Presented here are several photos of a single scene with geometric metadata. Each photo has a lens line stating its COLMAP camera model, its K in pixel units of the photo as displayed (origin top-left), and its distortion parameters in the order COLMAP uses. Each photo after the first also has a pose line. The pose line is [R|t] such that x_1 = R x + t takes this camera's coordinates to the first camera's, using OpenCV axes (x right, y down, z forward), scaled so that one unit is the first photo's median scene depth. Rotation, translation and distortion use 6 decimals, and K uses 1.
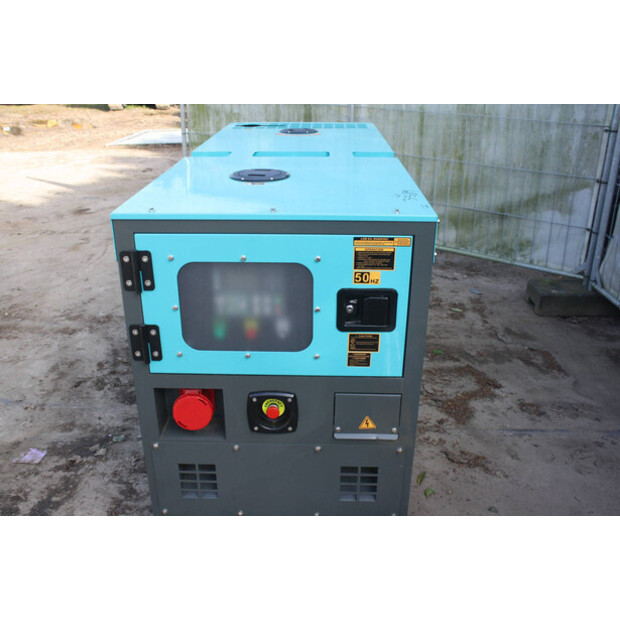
lens RADIAL K [[596.5, 0, 309.6], [0, 596.5, 315.7], [0, 0, 1]] dist [-0.099638, 0.000000]
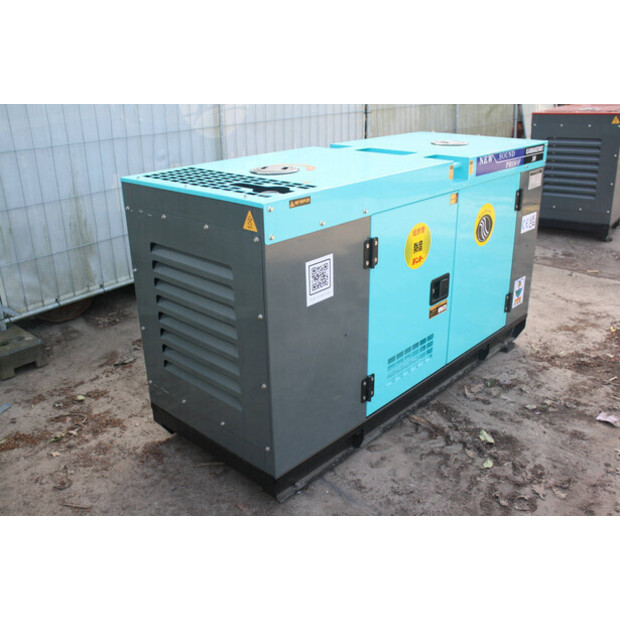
lens RADIAL K [[596.5, 0, 312.9], [0, 596.5, 316.4], [0, 0, 1]] dist [-0.099638, 0.000000]
pose [[-0.747262, -0.242720, 0.618616, -1.016326], [0.286397, 0.722387, 0.629391, -1.128952], [-0.599646, 0.647490, -0.470298, 2.543724]]
